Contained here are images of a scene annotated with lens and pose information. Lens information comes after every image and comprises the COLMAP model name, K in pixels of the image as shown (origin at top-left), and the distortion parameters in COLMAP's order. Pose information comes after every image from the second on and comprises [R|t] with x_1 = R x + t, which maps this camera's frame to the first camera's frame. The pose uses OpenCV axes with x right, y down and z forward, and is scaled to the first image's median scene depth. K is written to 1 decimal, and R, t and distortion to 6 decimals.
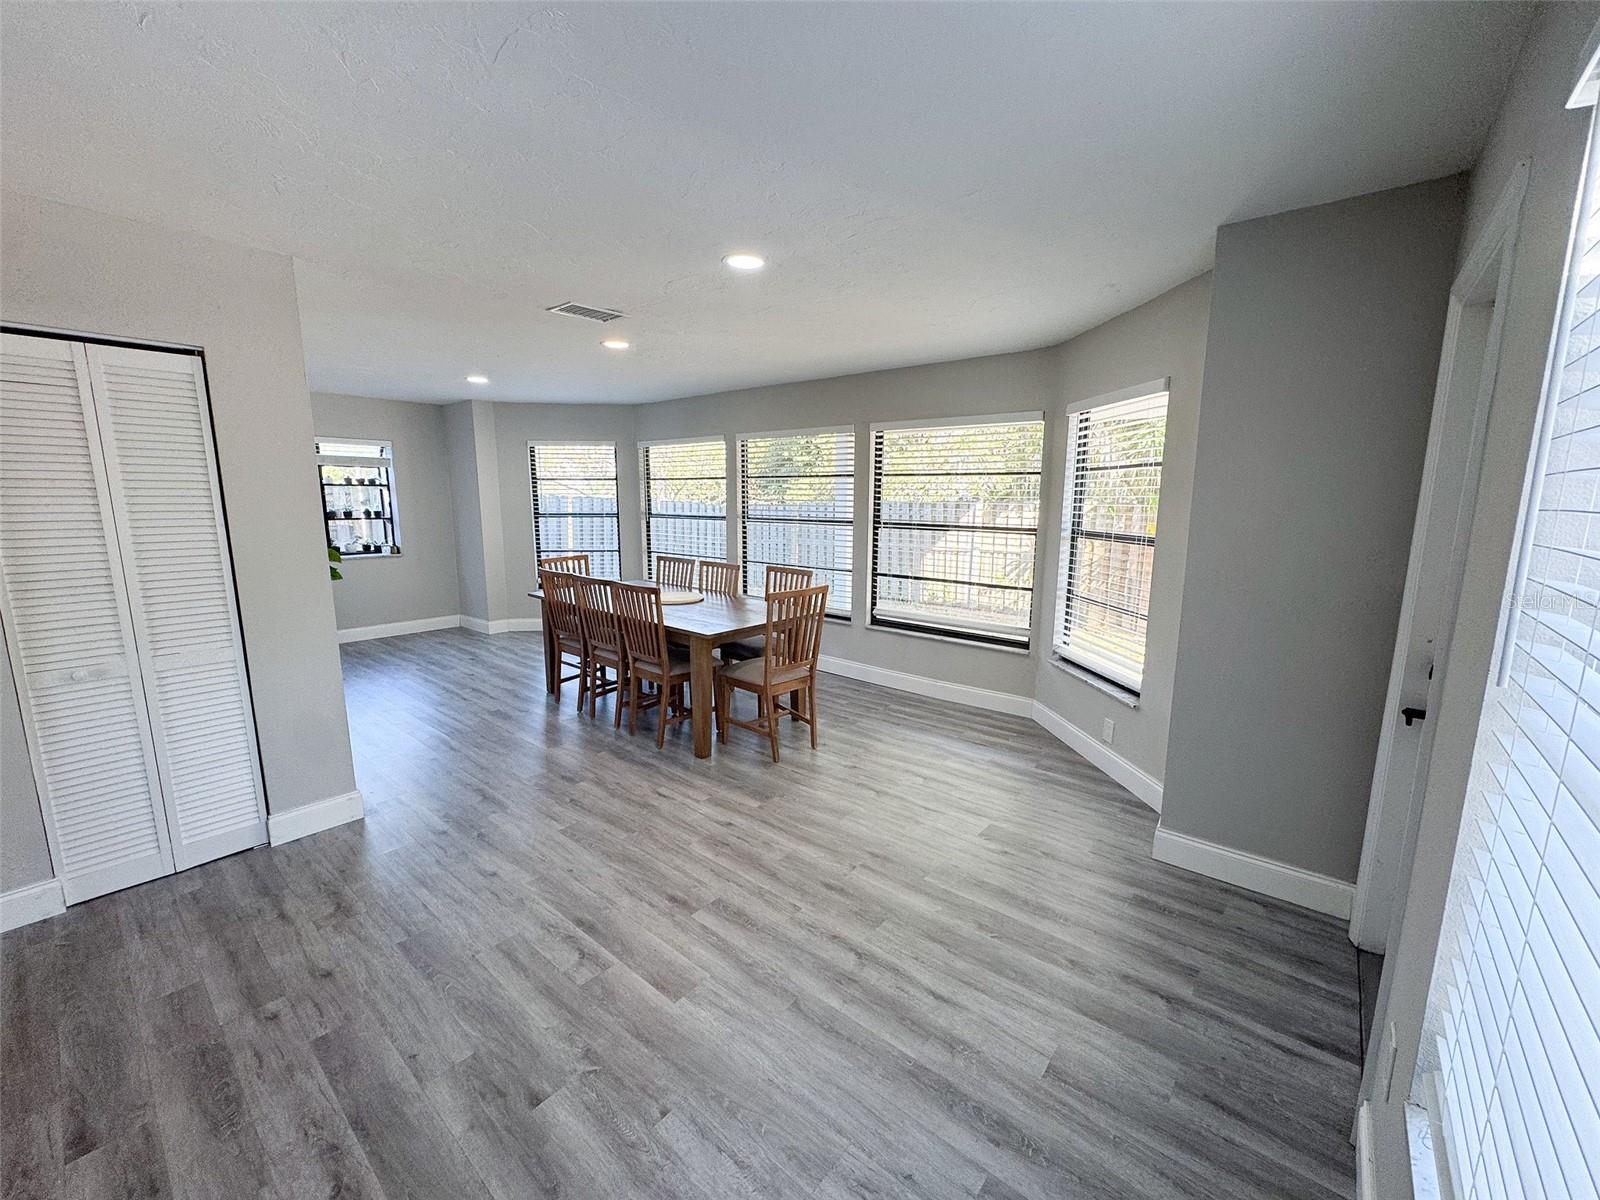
lens RADIAL K [[638.9, 0, 795.5], [0, 638.9, 601.7], [0, 0, 1]] dist [-0.002598, 0.000122]
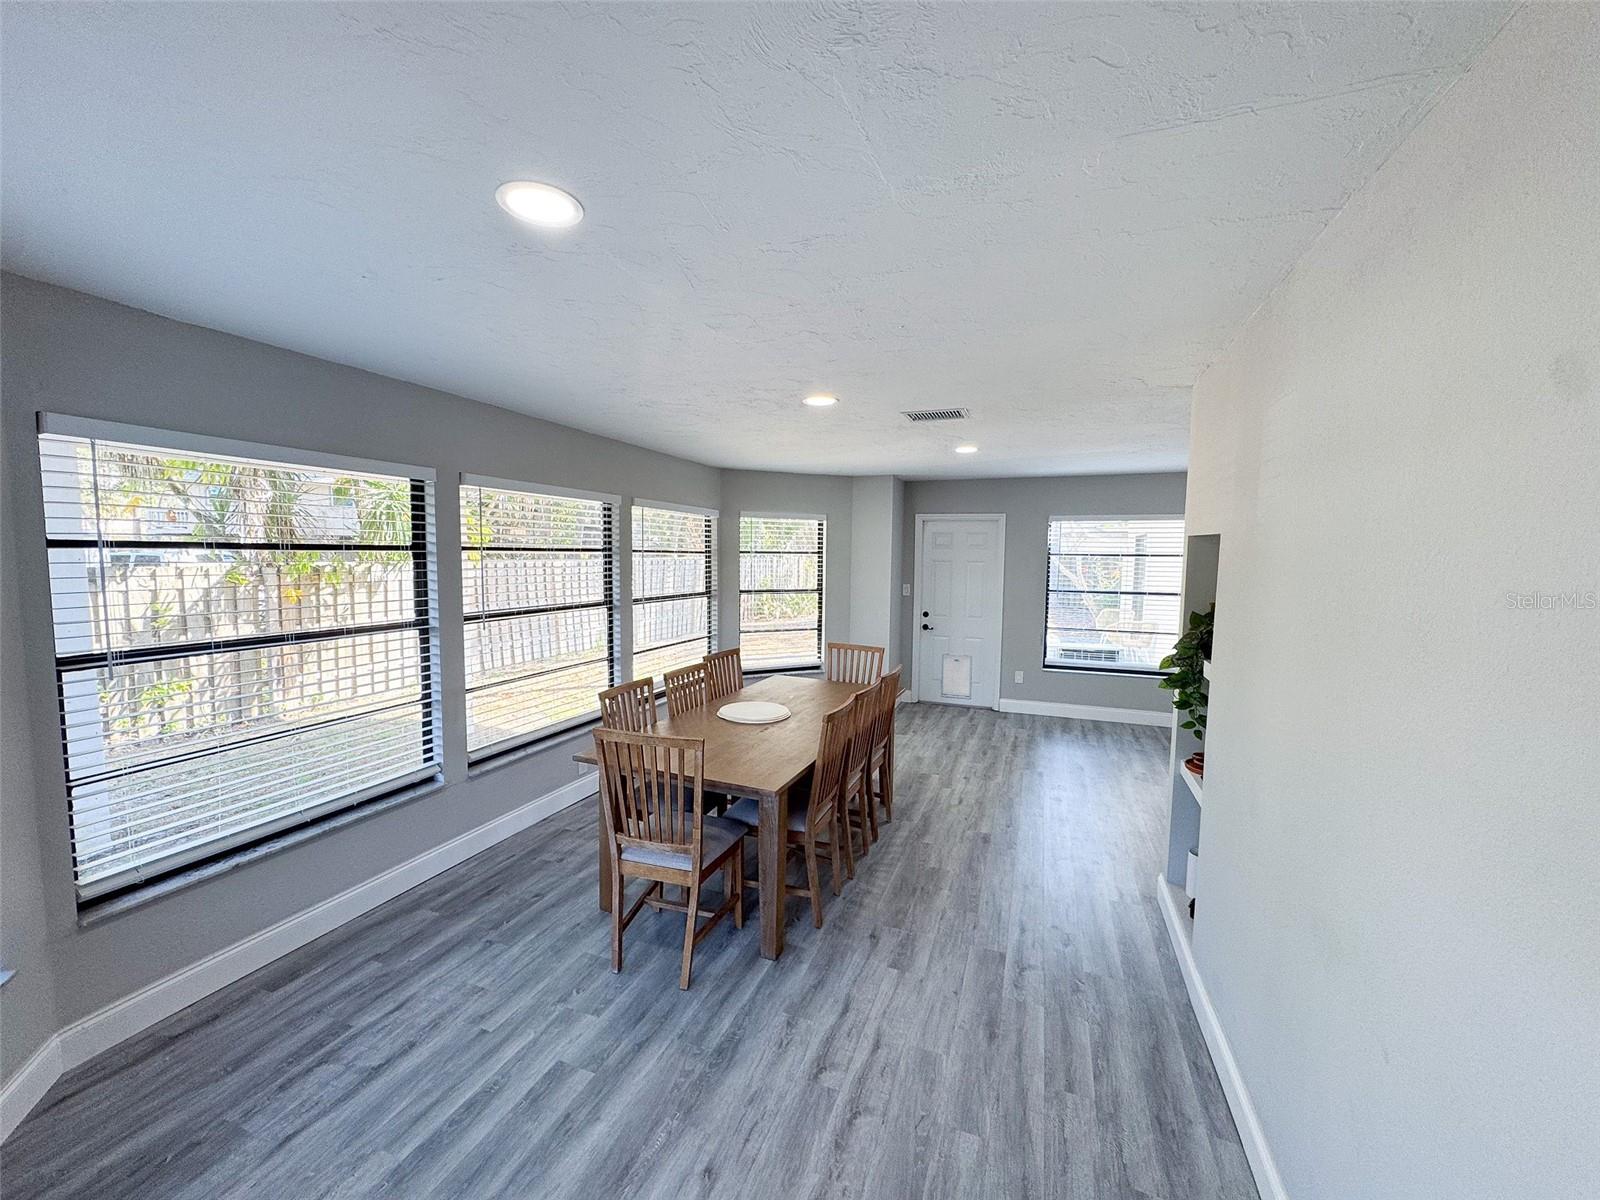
lens RADIAL K [[638.9, 0, 795.5], [0, 638.9, 601.7], [0, 0, 1]] dist [-0.002598, 0.000122]
pose [[-0.327871, -0.057544, 0.942968, -1.341584], [0.168705, 0.978533, 0.118373, -0.317559], [-0.929537, 0.197895, -0.311124, 1.681097]]
